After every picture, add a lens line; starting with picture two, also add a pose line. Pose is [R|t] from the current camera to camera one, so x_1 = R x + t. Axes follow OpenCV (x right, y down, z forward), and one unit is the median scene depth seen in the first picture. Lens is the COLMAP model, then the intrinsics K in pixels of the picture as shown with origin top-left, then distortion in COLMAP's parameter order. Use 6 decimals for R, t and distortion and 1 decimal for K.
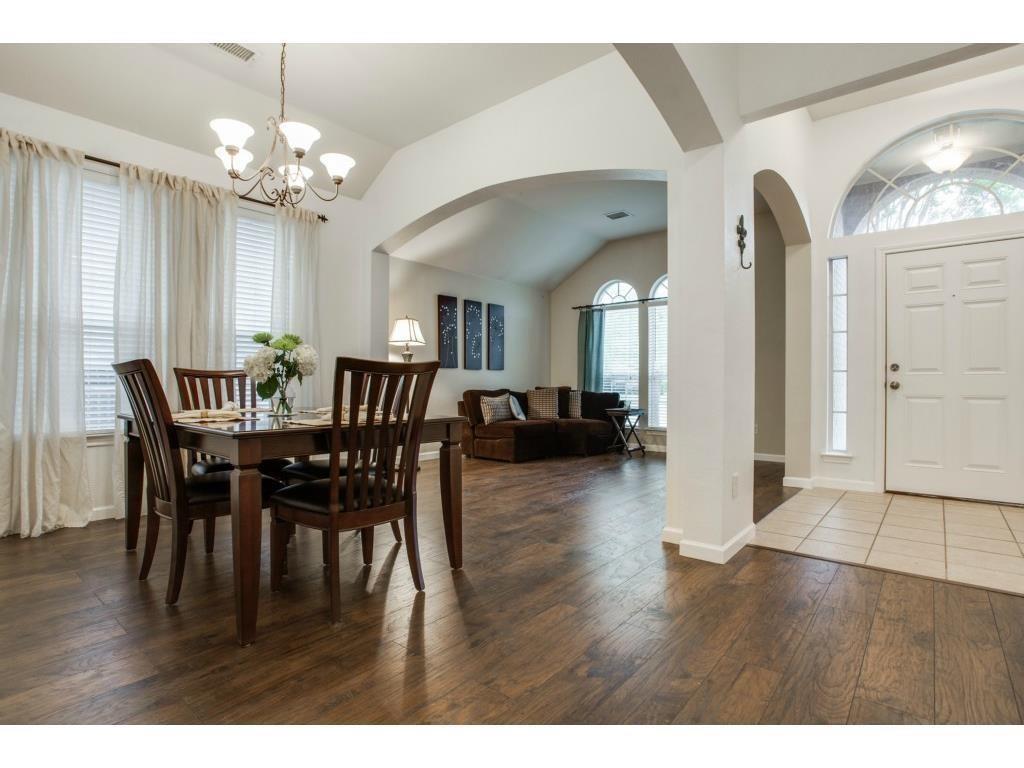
lens RADIAL K [[534.7, 0, 536.2], [0, 534.7, 394.7], [0, 0, 1]] dist [-0.001966, 0.000381]
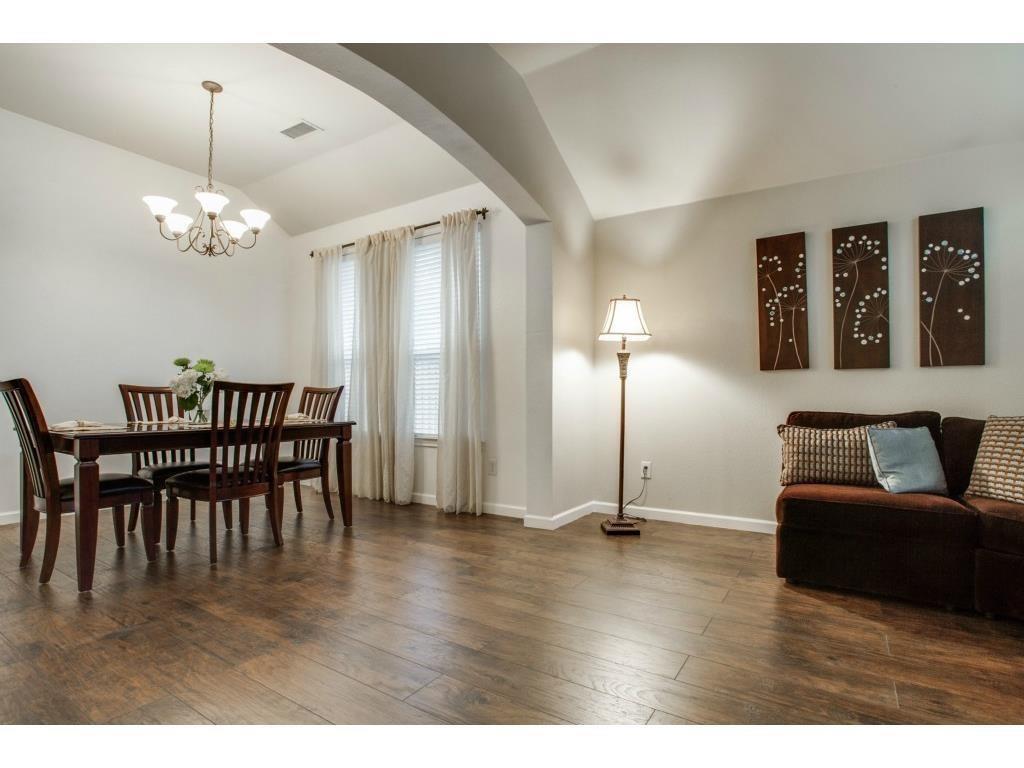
lens RADIAL K [[534.7, 0, 536.2], [0, 534.7, 394.7], [0, 0, 1]] dist [-0.001966, 0.000381]
pose [[0.078874, 0.000273, -0.996885, 0.418891], [-0.020659, 0.999786, -0.001361, -0.021590], [0.996670, 0.020702, 0.078863, 0.839468]]
